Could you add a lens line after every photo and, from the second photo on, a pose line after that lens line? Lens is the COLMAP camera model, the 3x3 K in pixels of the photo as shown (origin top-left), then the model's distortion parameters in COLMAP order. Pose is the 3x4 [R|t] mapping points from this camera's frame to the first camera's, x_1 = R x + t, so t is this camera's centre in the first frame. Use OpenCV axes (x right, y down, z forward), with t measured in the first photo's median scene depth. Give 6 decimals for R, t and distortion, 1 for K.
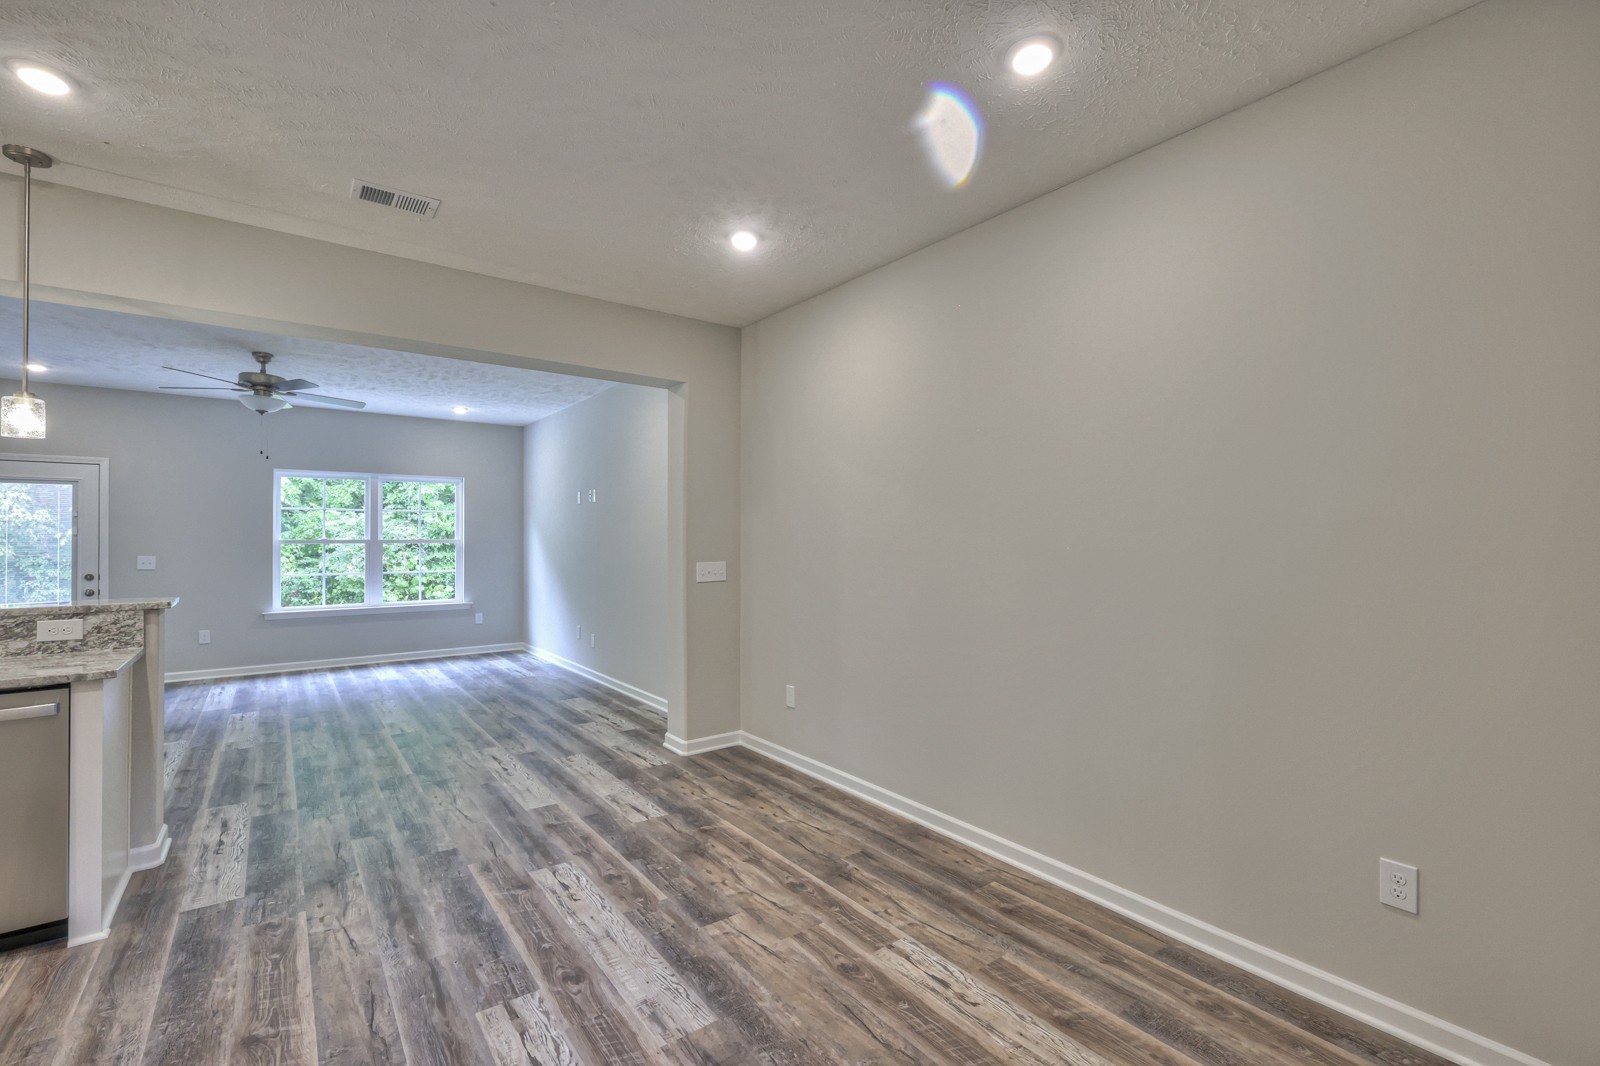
lens RADIAL K [[704.1, 0, 808.0], [0, 704.1, 533.0], [0, 0, 1]] dist [0.000937, -0.000143]
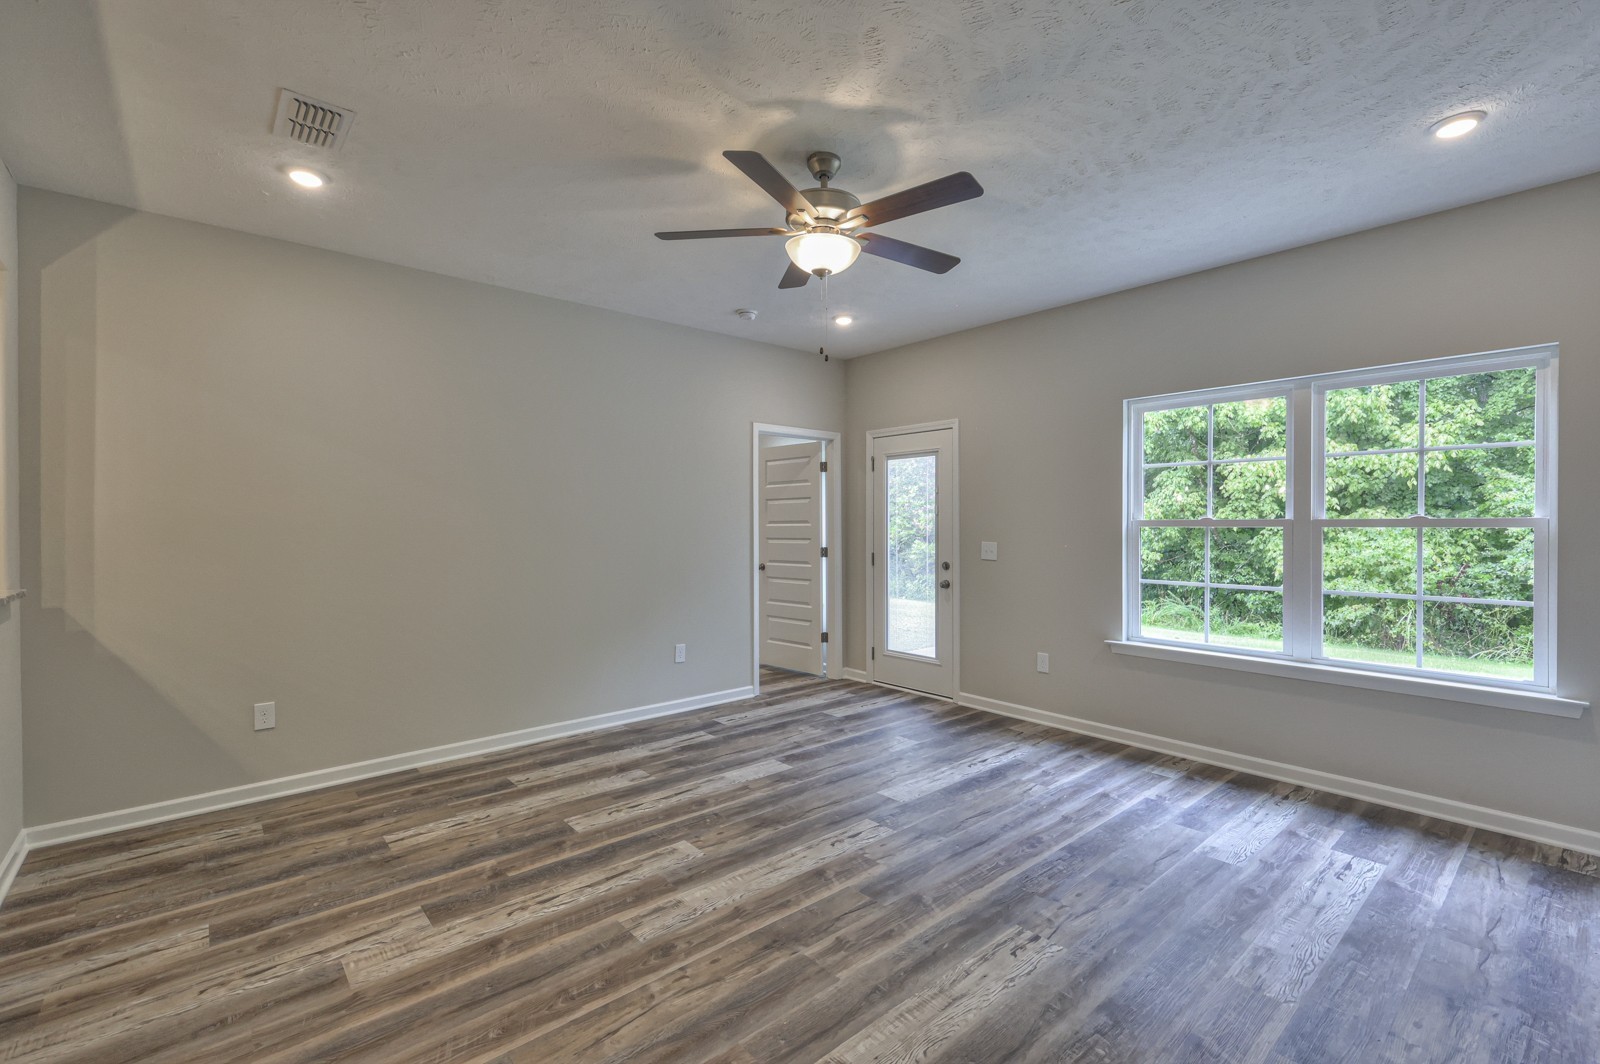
lens RADIAL K [[703.9, 0, 800.0], [0, 703.9, 532.0], [0, 0, 1]] dist [0.013332, -0.000267]
pose [[0.077107, 0.012635, -0.996943, -0.346951], [0.009351, 0.999867, 0.013395, 0.017121], [0.996979, -0.010356, 0.076978, 1.277559]]
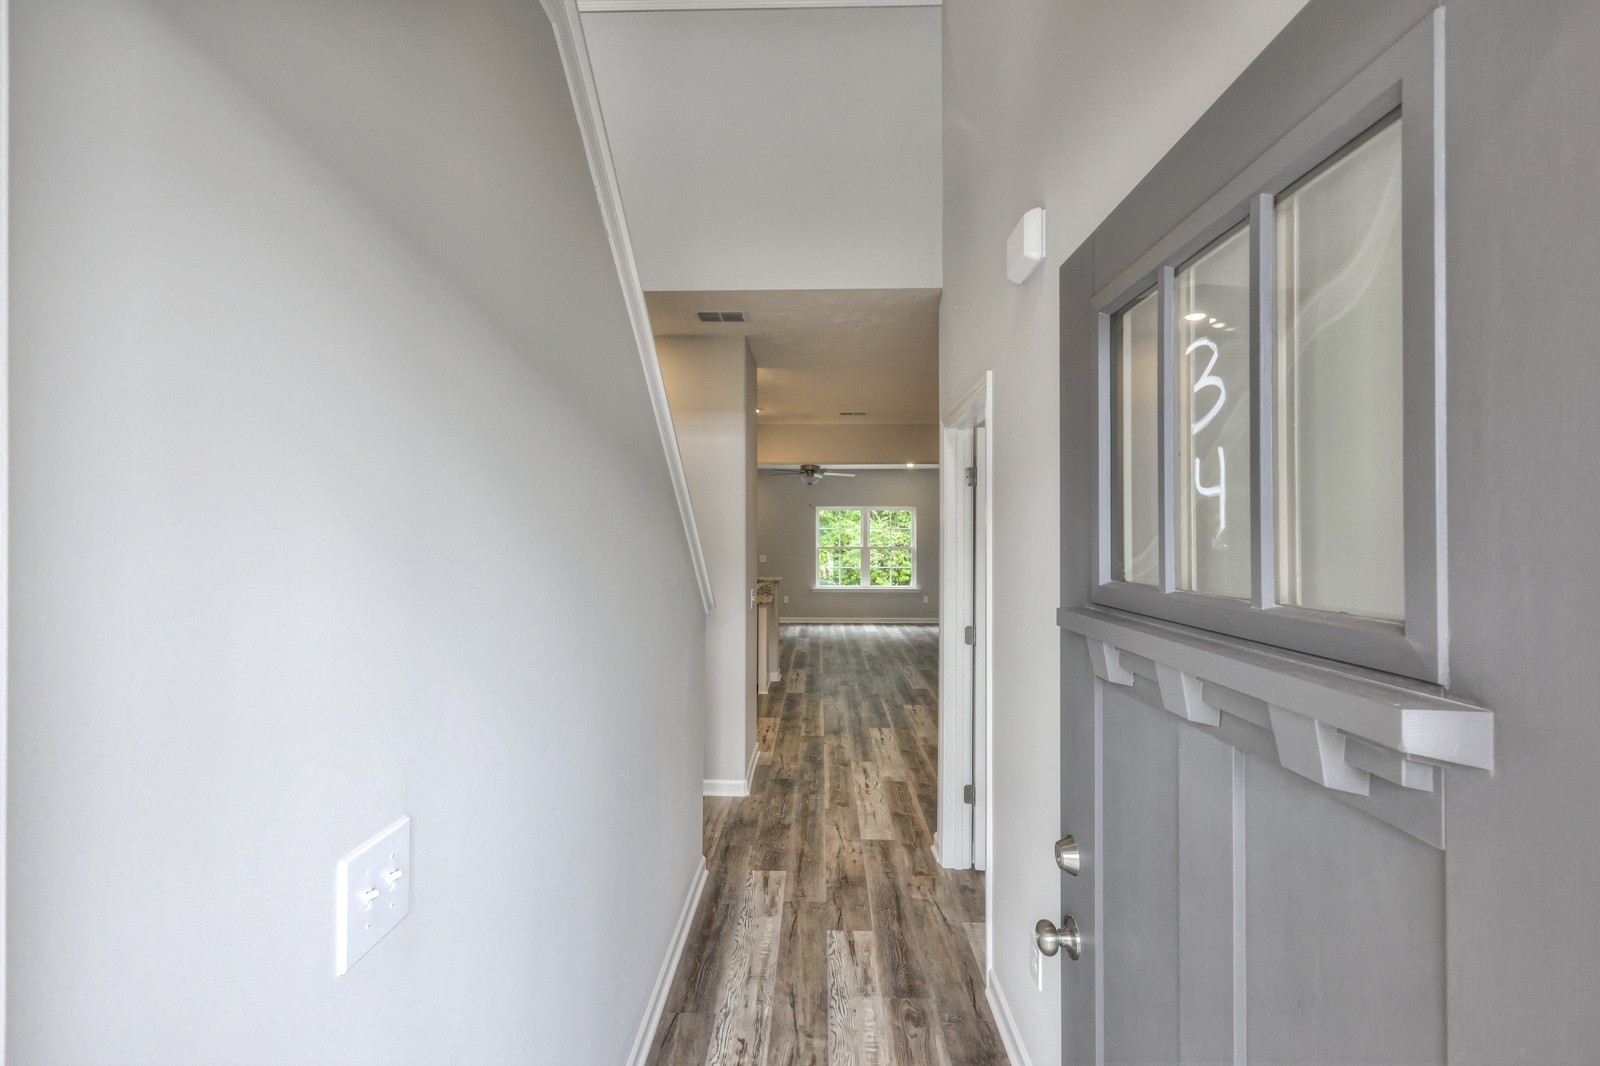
lens RADIAL K [[701.4, 0, 798.9], [0, 701.4, 531.5], [0, 0, 1]] dist [0.000557, 0.000083]
pose [[0.778273, -0.002595, -0.627921, 0.560565], [0.004870, 0.999986, 0.001903, -0.059176], [0.627908, -0.004540, 0.778275, -0.709586]]
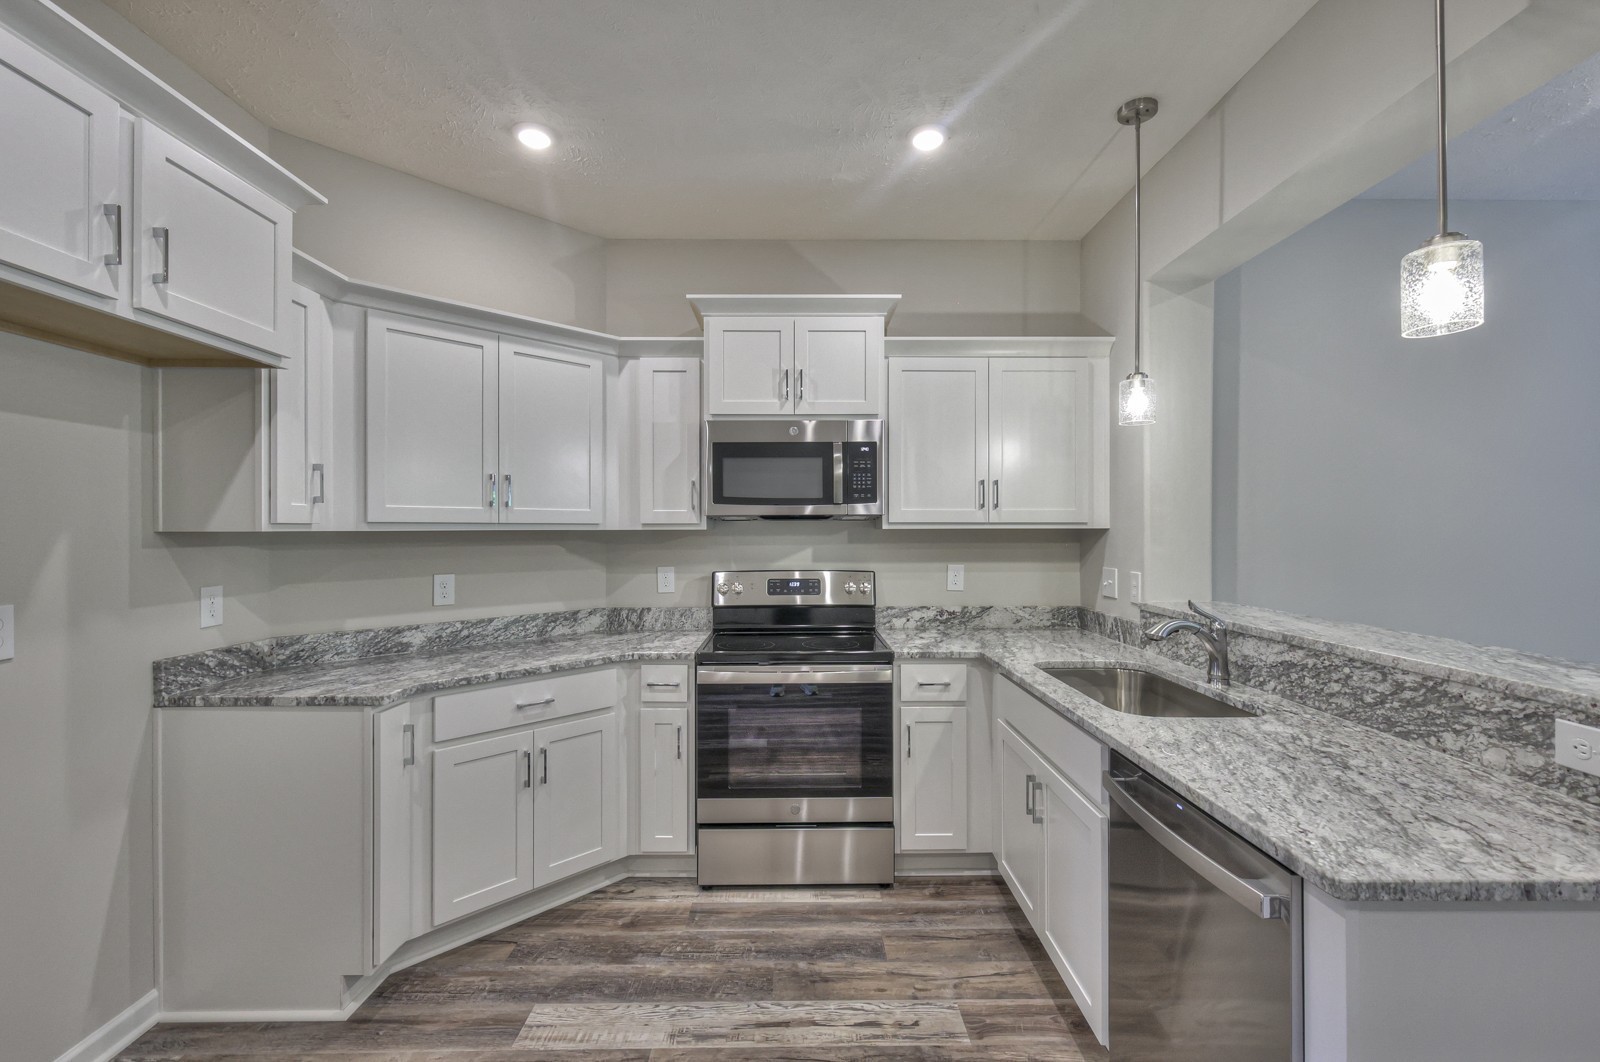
lens RADIAL K [[701.4, 0, 798.9], [0, 701.4, 529.5], [0, 0, 1]] dist [0.000557, 0.000083]
pose [[-0.594211, 0.002397, -0.804305, -0.306697], [0.013190, 0.999890, -0.006764, -0.000505], [0.804201, -0.014628, -0.594178, 0.616111]]
